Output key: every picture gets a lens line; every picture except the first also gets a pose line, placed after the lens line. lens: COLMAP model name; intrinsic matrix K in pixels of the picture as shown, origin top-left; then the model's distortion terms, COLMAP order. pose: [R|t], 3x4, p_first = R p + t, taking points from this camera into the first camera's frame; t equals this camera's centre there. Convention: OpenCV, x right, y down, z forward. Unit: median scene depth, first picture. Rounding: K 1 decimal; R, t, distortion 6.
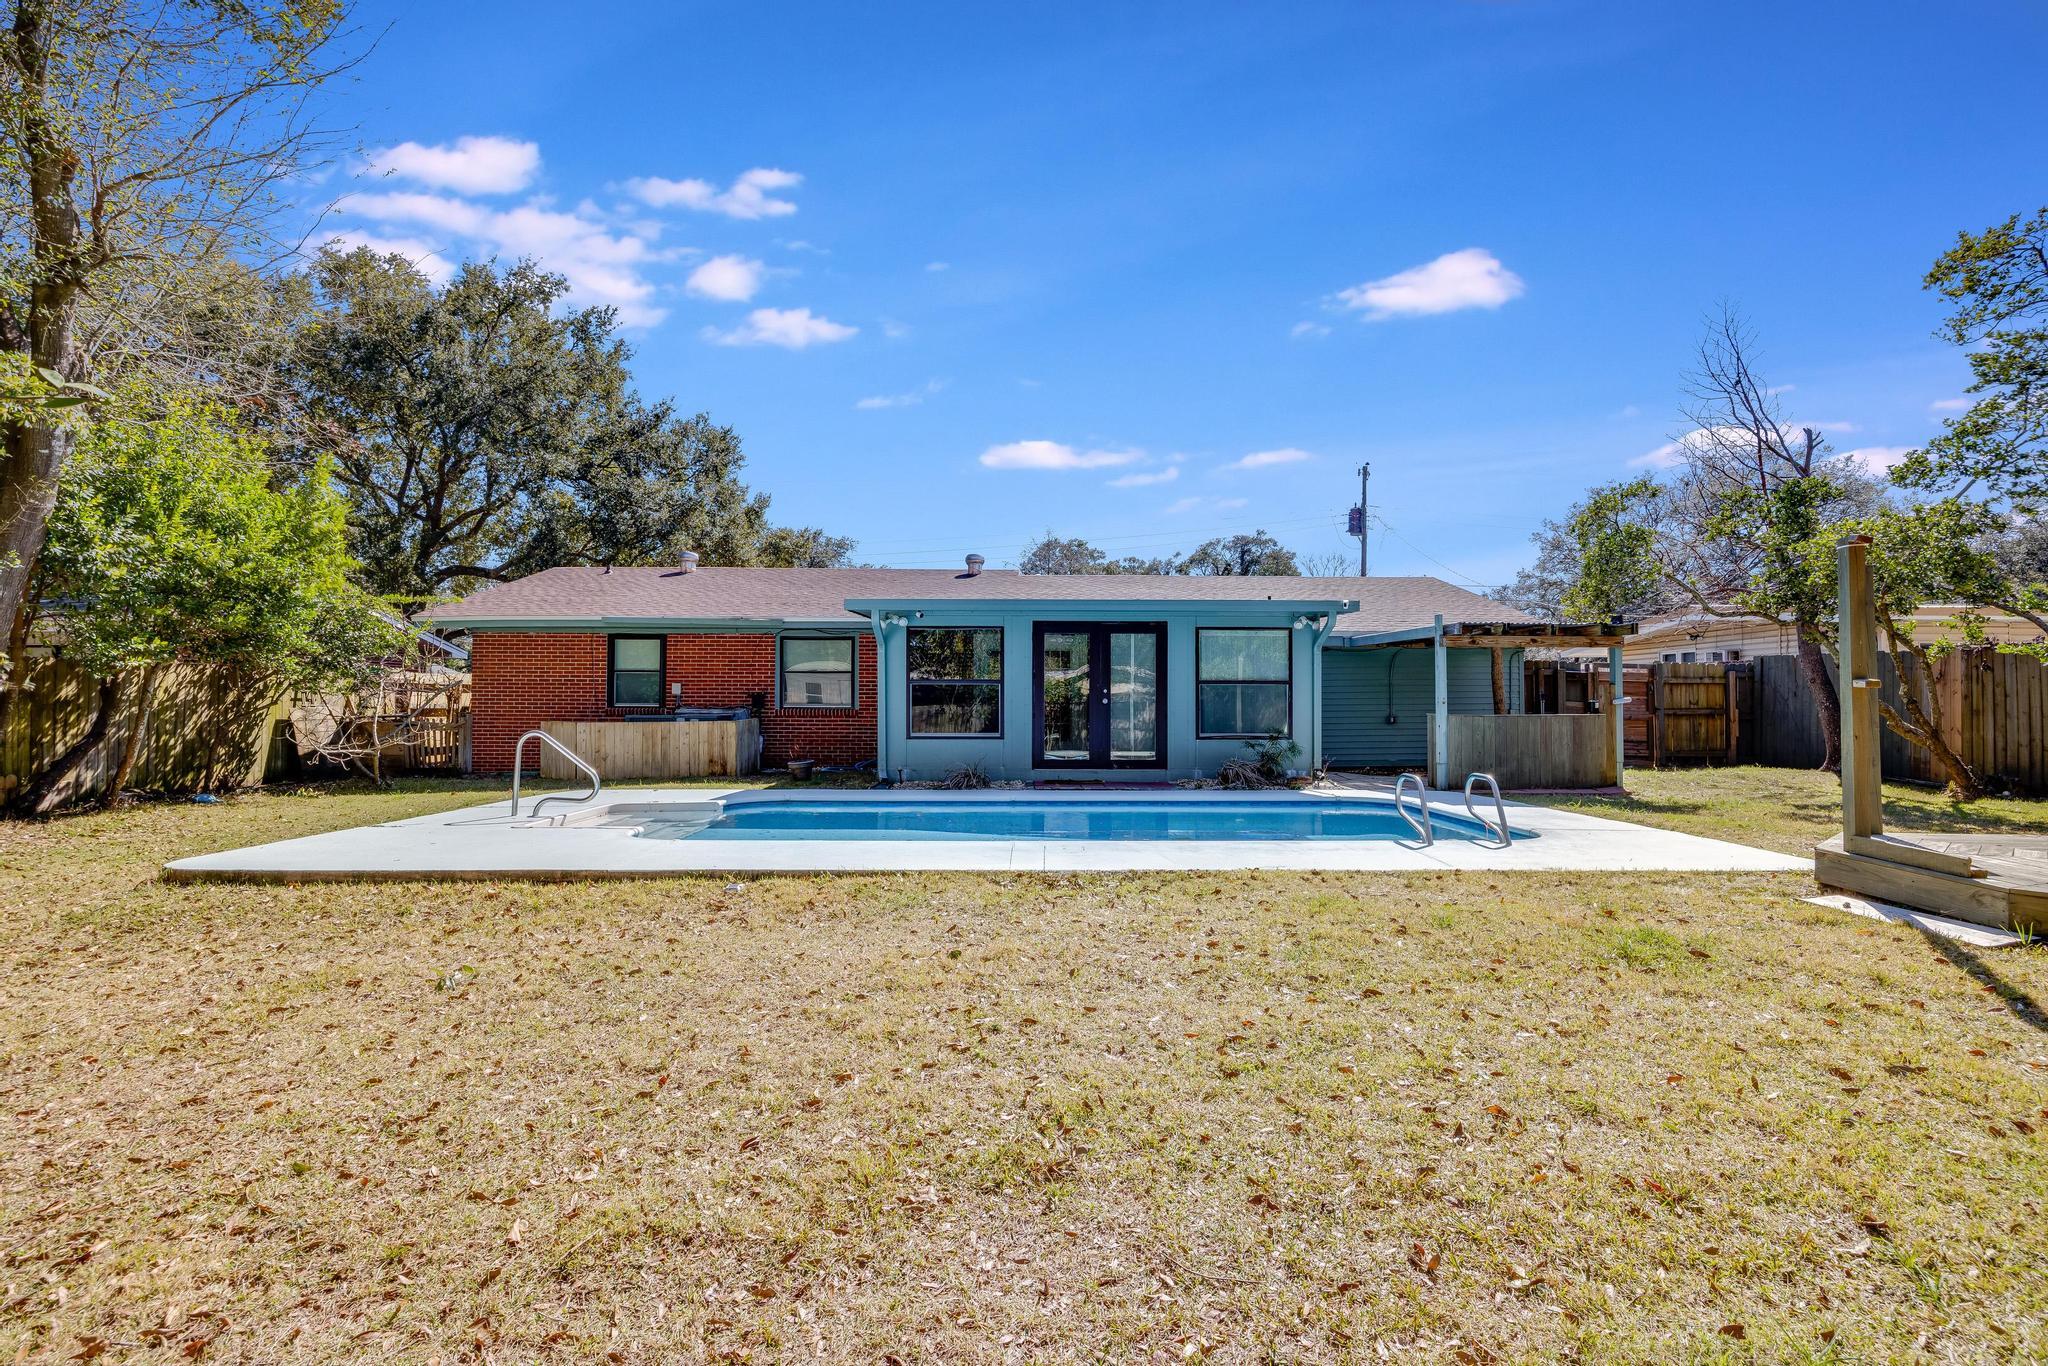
lens RADIAL K [[1000.6, 0, 974.9], [0, 1000.6, 692.0], [0, 0, 1]] dist [-0.001553, -0.000090]
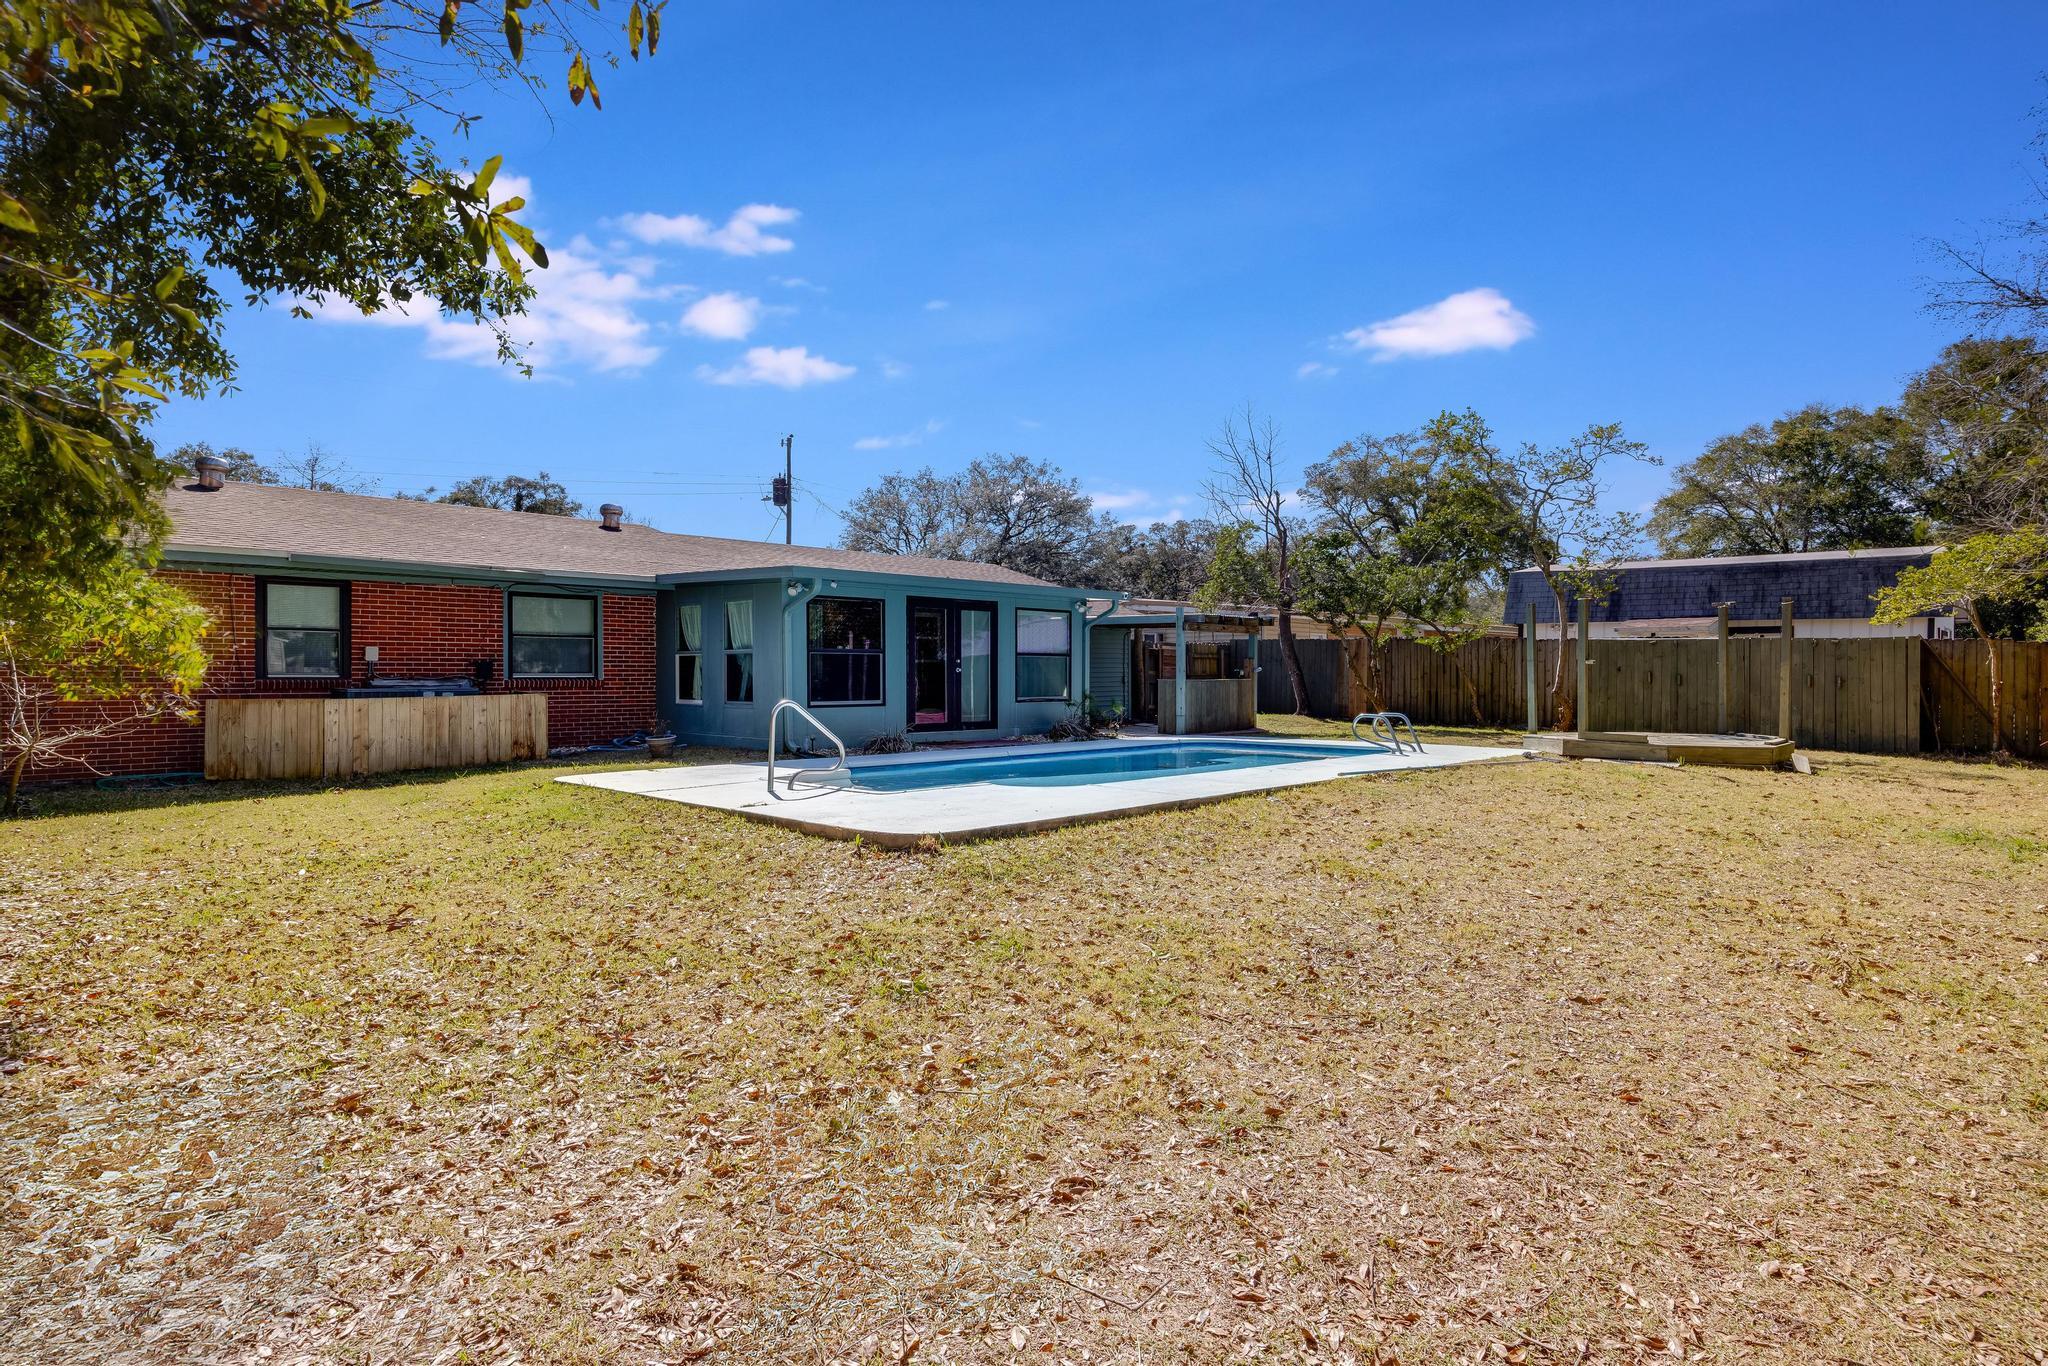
lens RADIAL K [[1158.9, 0, 1024.0], [0, 1158.9, 683.0], [0, 0, 1]] dist [0.000985, 0.000082]
pose [[0.693100, -0.007674, 0.720801, -0.754590], [-0.006262, 0.999842, 0.016666, 0.001387], [-0.720814, -0.016065, 0.692942, 0.042794]]
